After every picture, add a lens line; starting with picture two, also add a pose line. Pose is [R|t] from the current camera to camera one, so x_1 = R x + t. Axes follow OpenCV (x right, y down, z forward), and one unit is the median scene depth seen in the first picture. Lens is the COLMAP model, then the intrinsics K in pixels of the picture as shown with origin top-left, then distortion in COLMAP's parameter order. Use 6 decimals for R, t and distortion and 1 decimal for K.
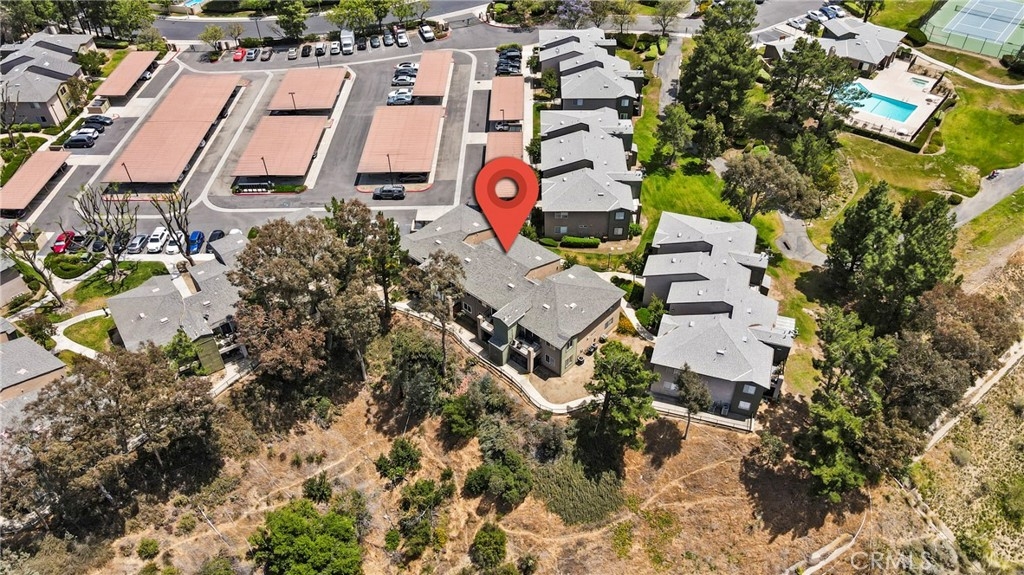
lens RADIAL K [[763.2, 0, 512.0], [0, 763.2, 287.5], [0, 0, 1]] dist [0.010365, 0.011129]
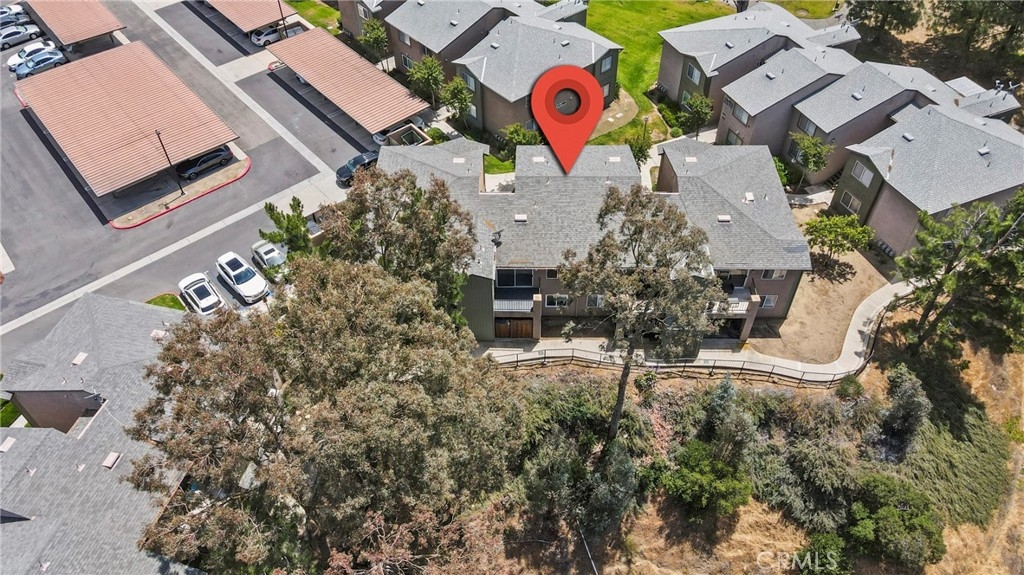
lens RADIAL K [[763.2, 0, 512.0], [0, 763.2, 287.5], [0, 0, 1]] dist [0.010365, 0.011129]
pose [[0.754211, -0.474385, 0.454011, -0.314330], [0.441547, 0.878156, 0.184058, -0.091247], [-0.486007, 0.061648, 0.871778, 0.559265]]
